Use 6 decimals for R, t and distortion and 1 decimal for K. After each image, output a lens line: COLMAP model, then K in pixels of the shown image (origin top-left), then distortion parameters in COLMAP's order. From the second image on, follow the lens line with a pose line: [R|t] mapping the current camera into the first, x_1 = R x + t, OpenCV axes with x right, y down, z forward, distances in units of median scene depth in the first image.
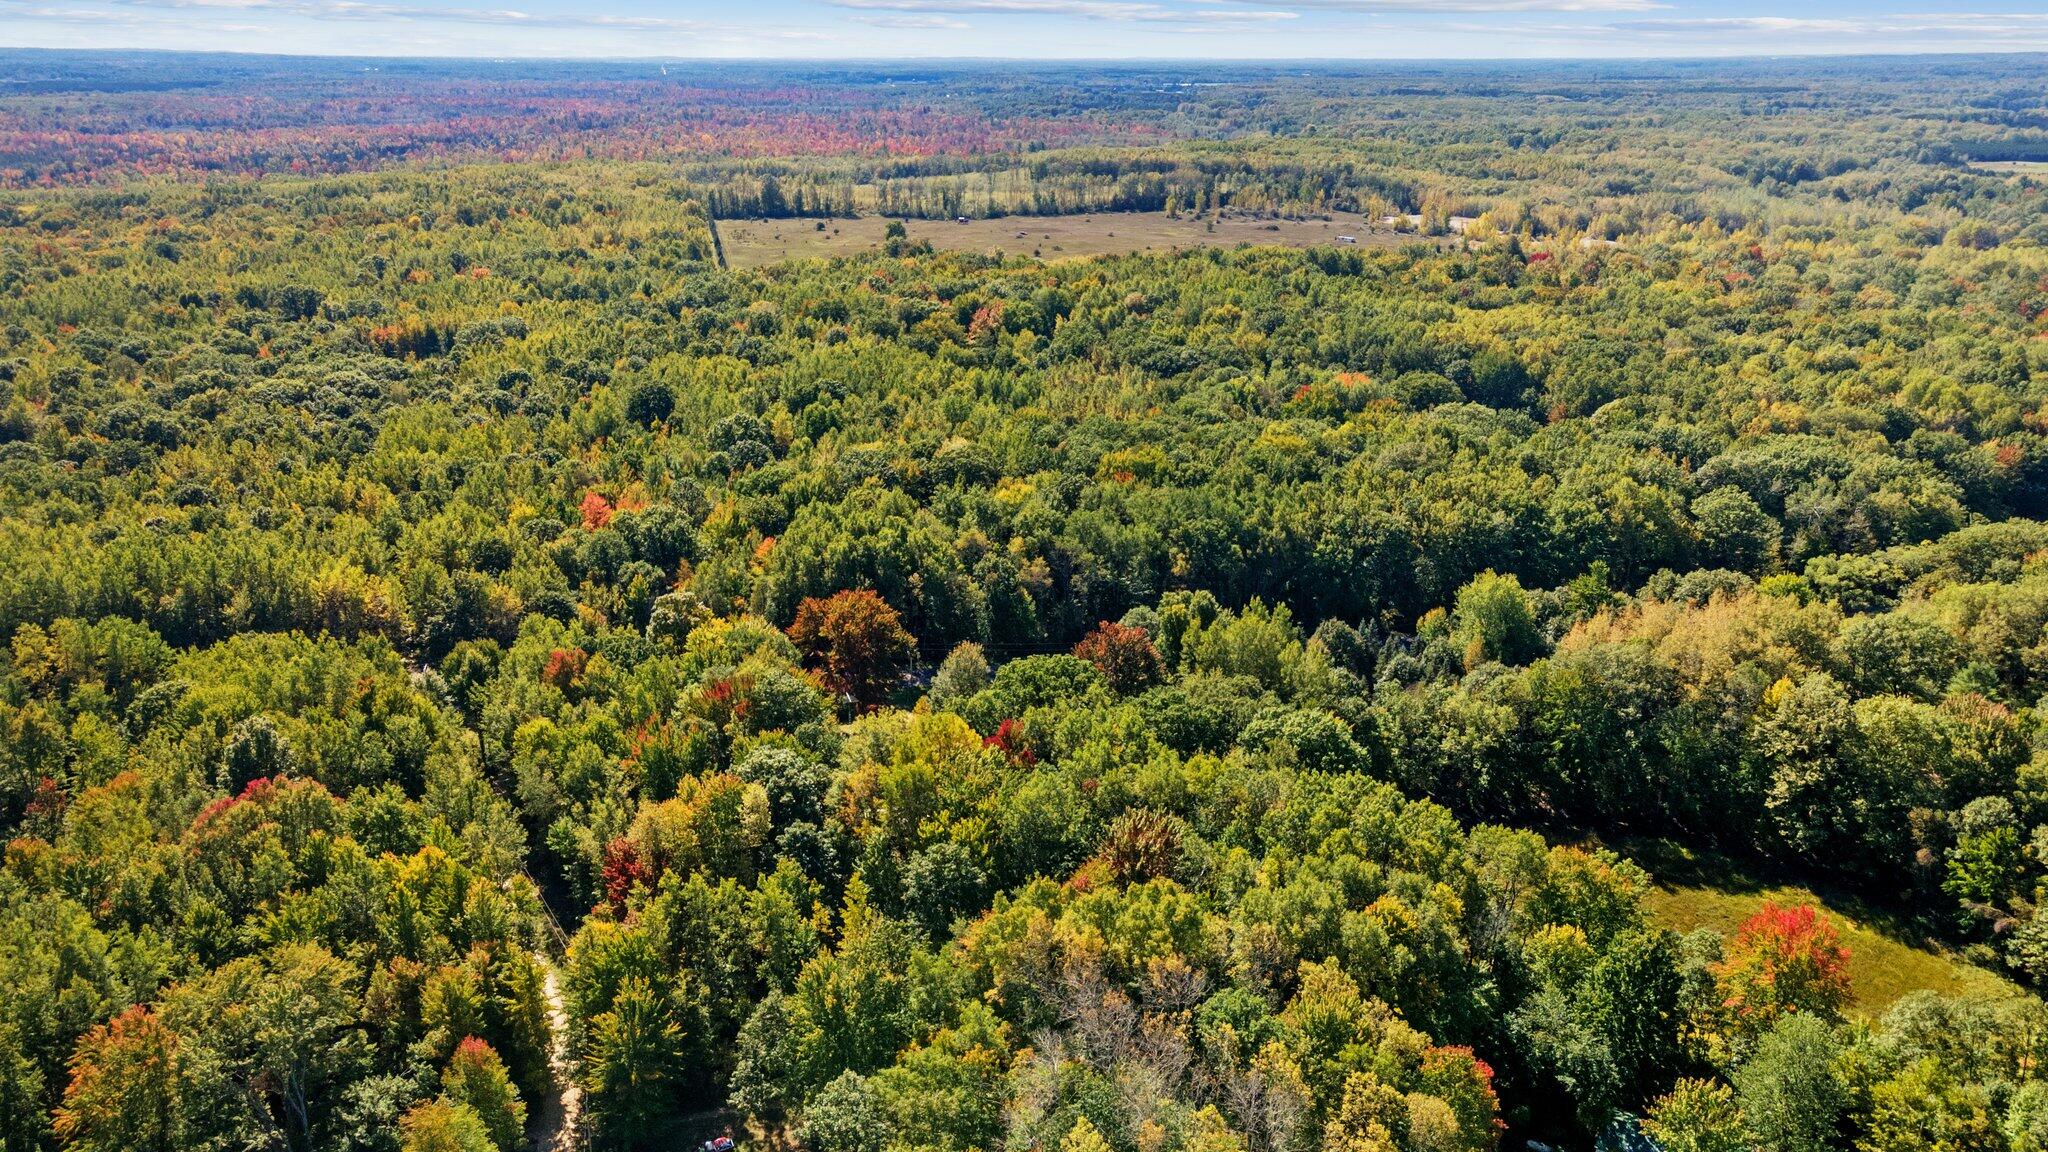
lens RADIAL K [[1496.0, 0, 1009.1], [0, 1496.0, 556.3], [0, 0, 1]] dist [0.030510, 0.028186]
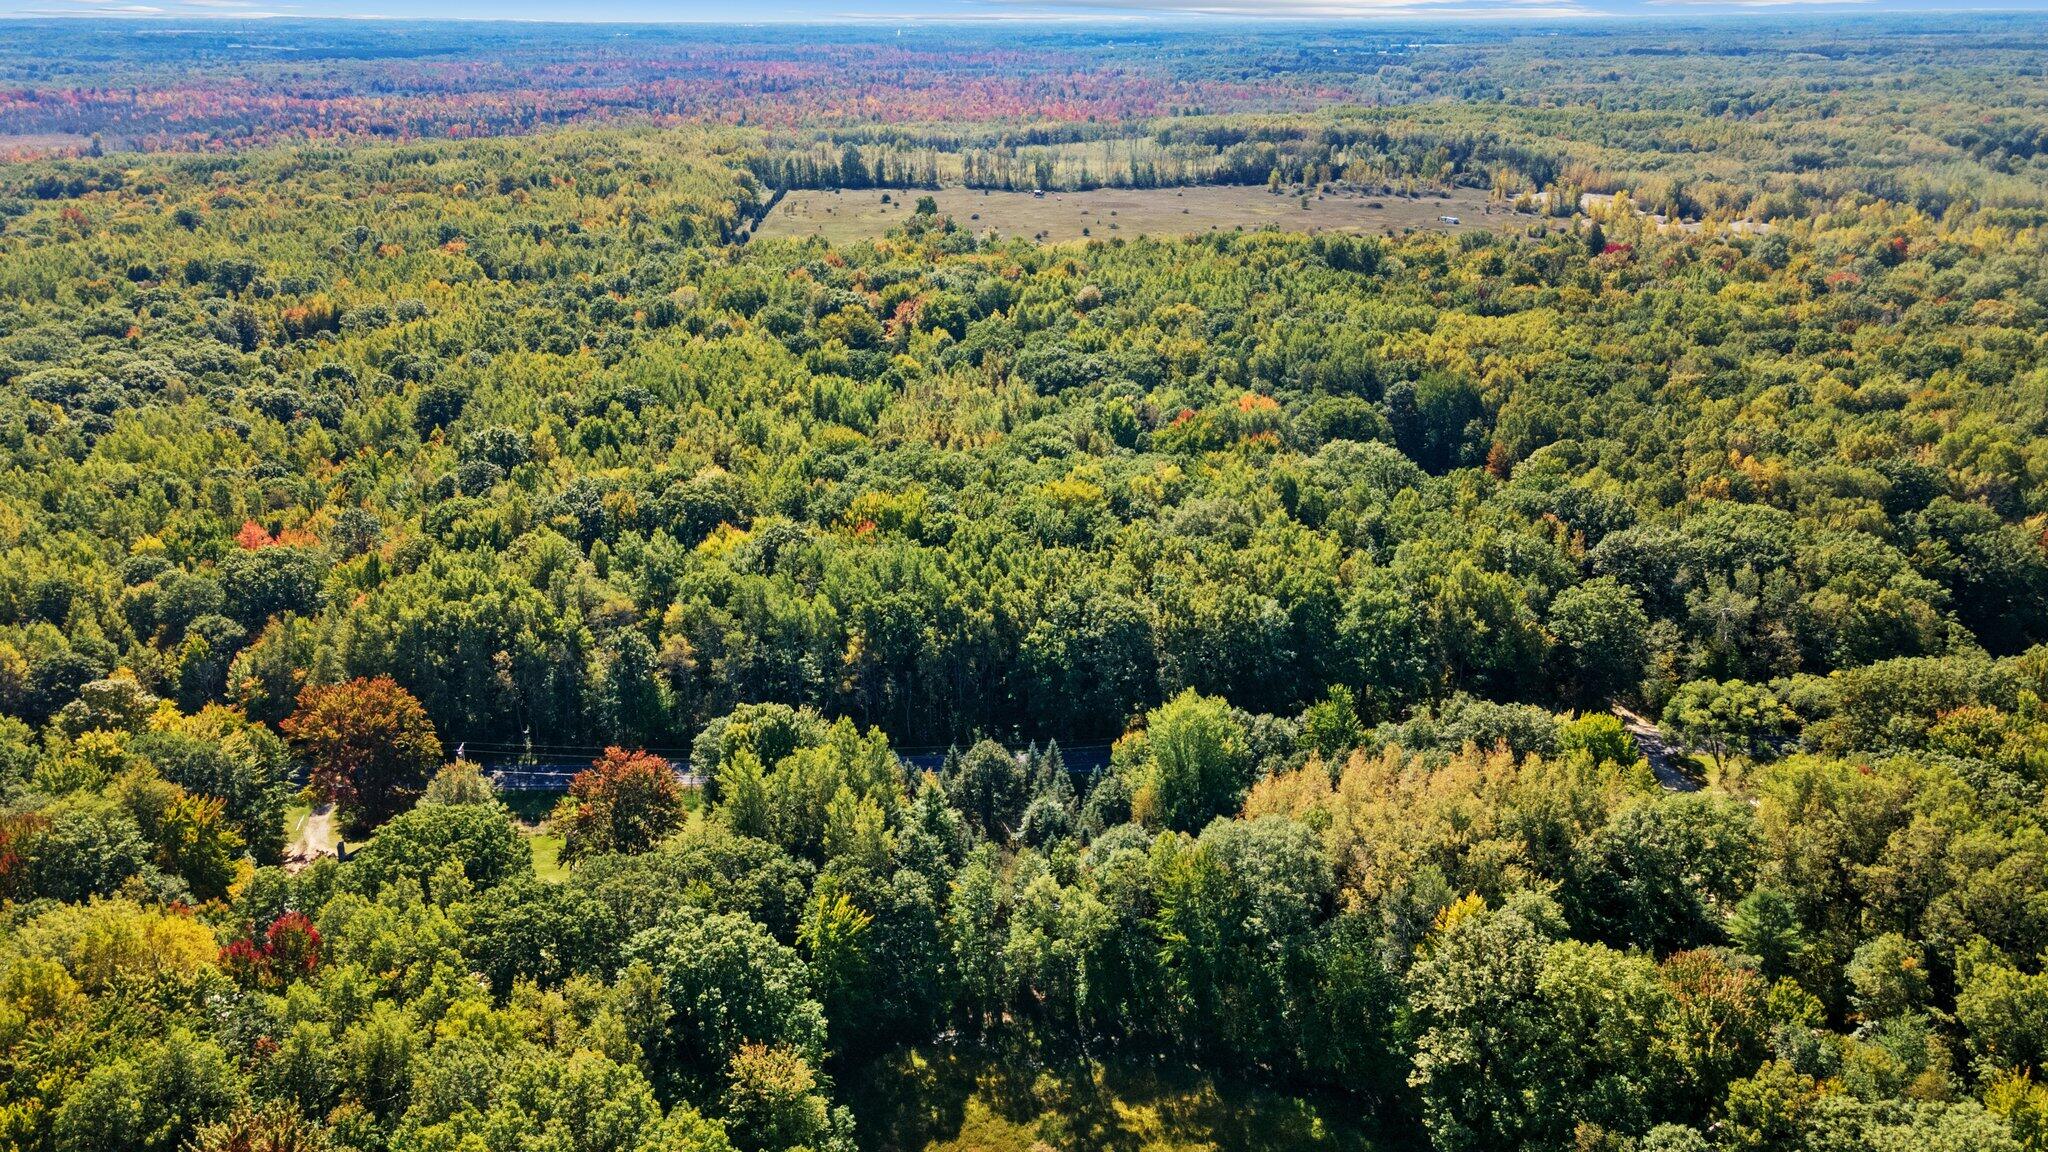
lens RADIAL K [[1496.0, 0, 1009.1], [0, 1496.0, 556.3], [0, 0, 1]] dist [0.030510, 0.028186]
pose [[0.989585, 0.044641, -0.136851, 0.083881], [-0.041518, 0.998810, 0.025593, -0.019094], [0.137831, -0.019645, 0.990261, 0.058442]]
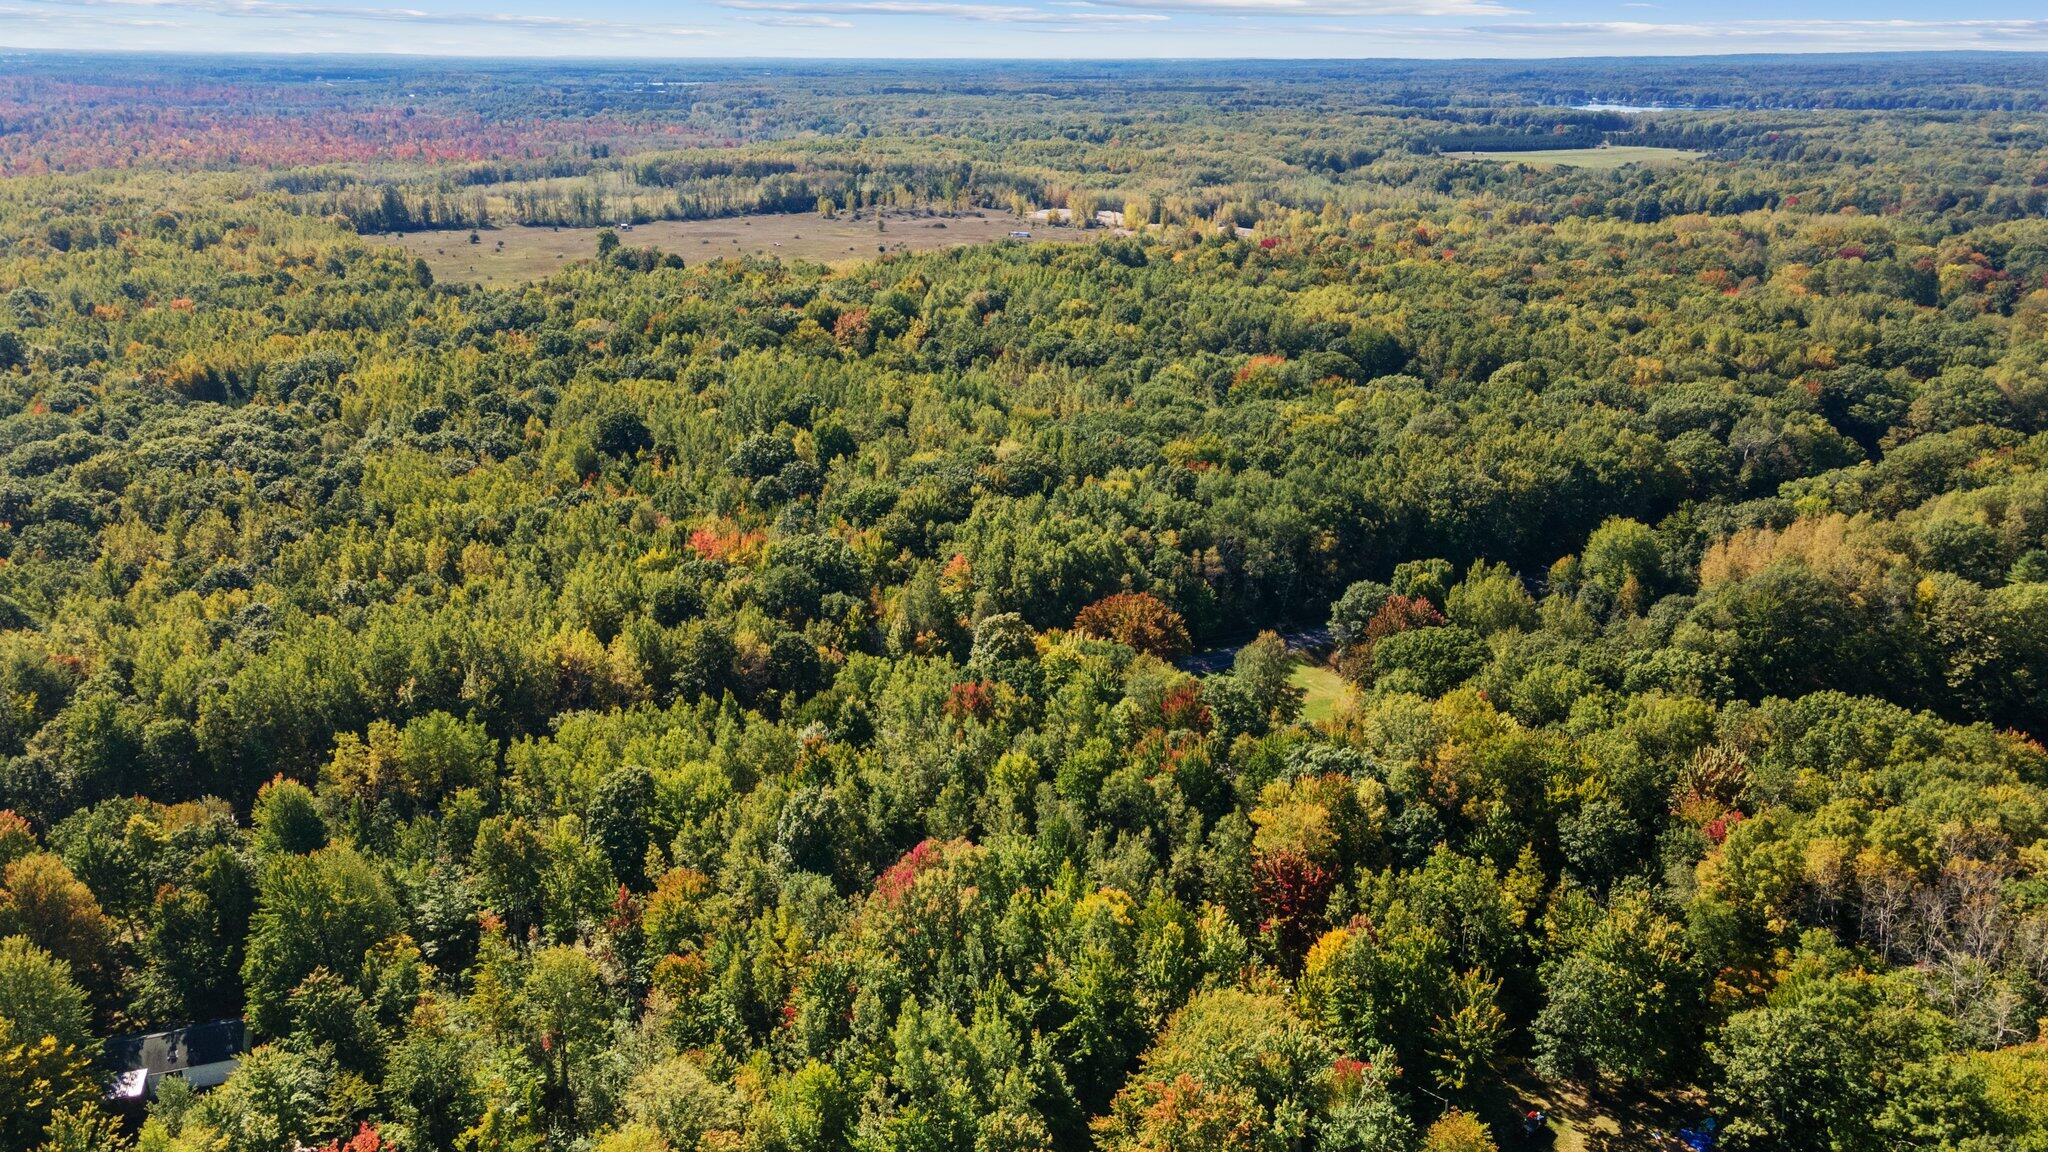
lens RADIAL K [[1503.8, 0, 987.0], [0, 1503.8, 574.1], [0, 0, 1]] dist [0.036721, 0.002930]
pose [[0.947361, -0.104599, 0.302599, -0.118909], [0.101663, 0.994492, 0.025483, -0.006193], [-0.303597, 0.006622, 0.952777, 0.018089]]
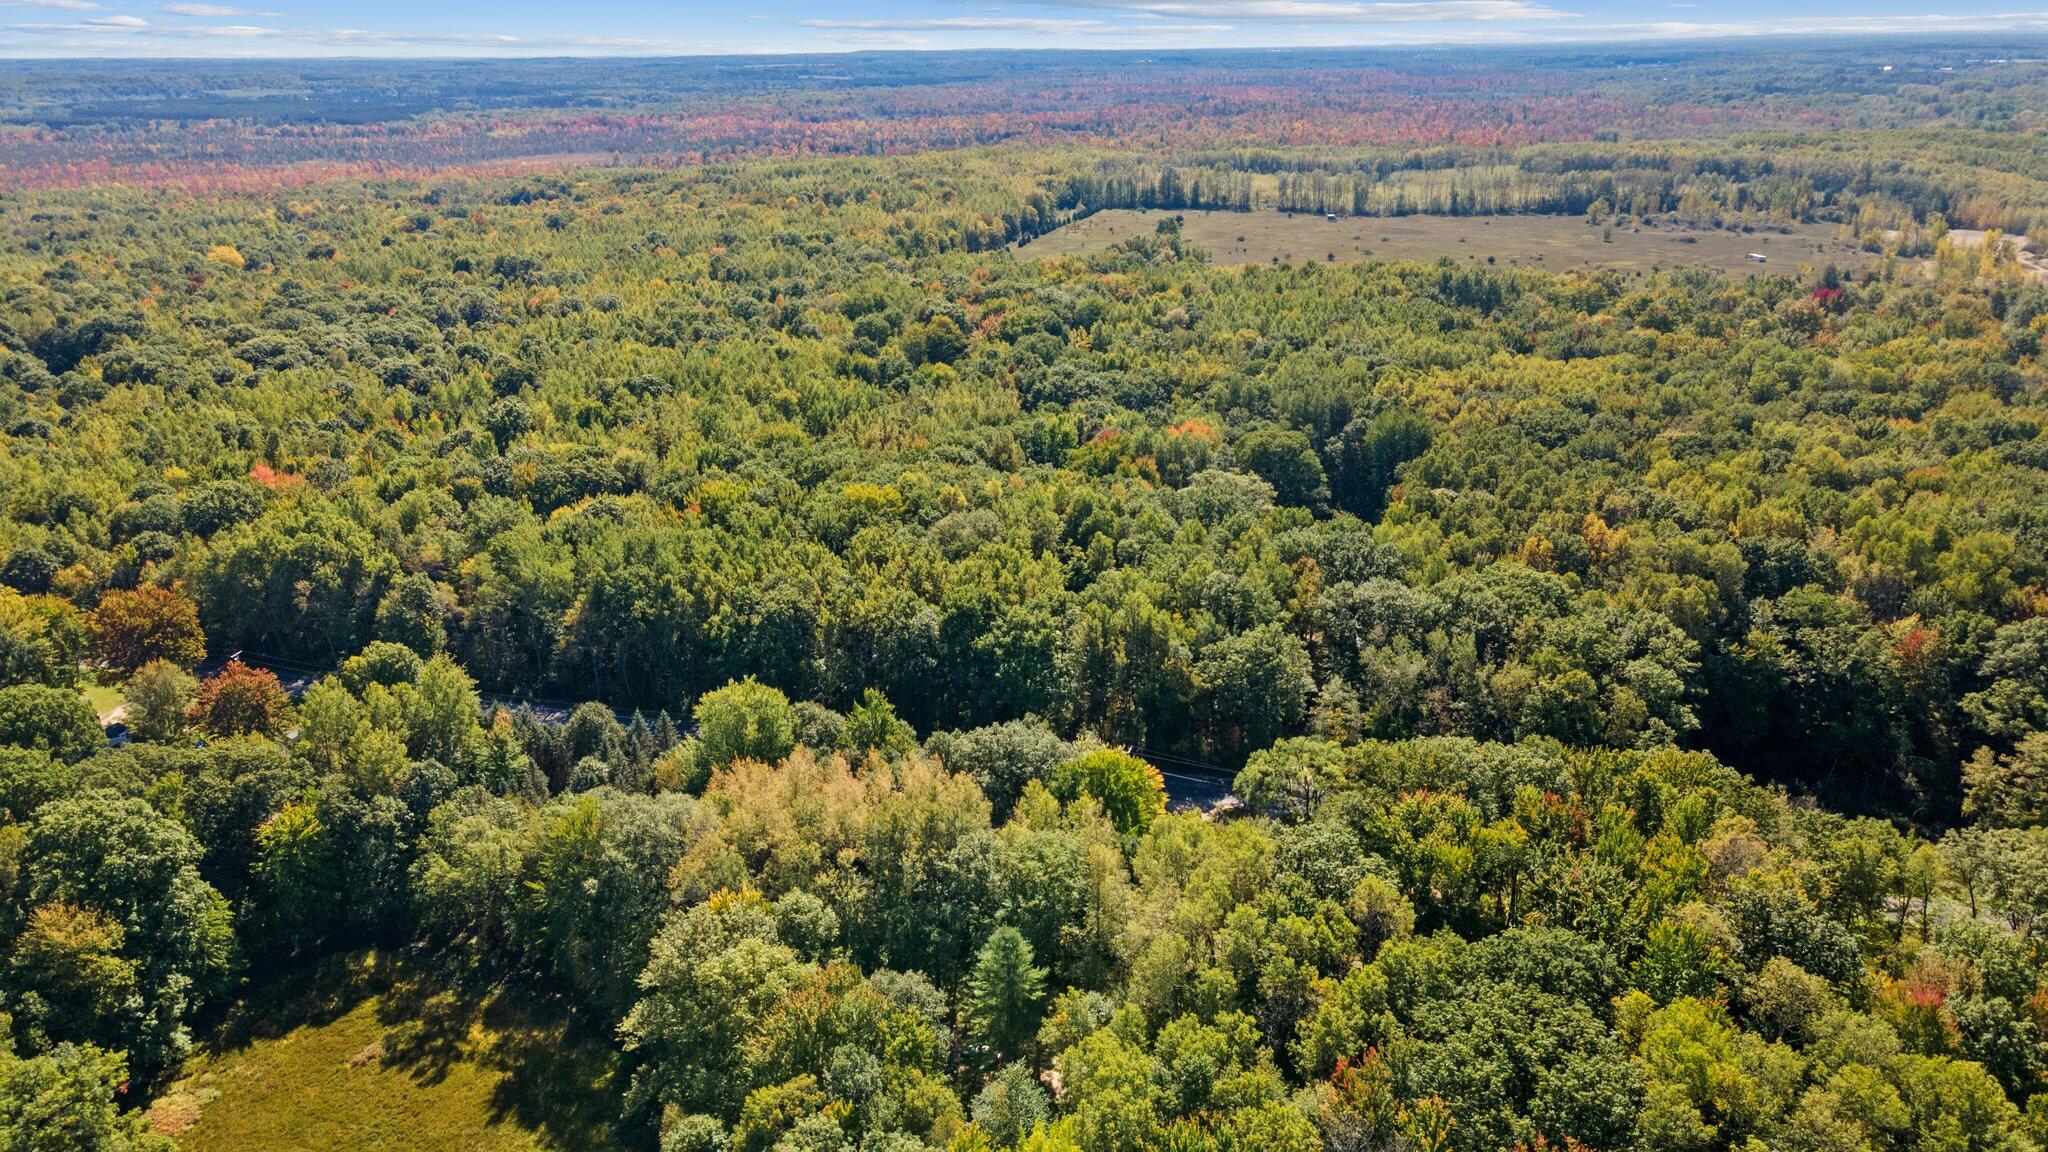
lens RADIAL K [[1434.8, 0, 1024.0], [0, 1434.8, 576.0], [0, 0, 1]] dist [0.034146, 0.004798]
pose [[0.894803, 0.143905, -0.422633, 0.198713], [-0.130183, 0.989592, 0.061327, -0.029206], [0.427059, 0.000144, 0.904224, 0.089336]]
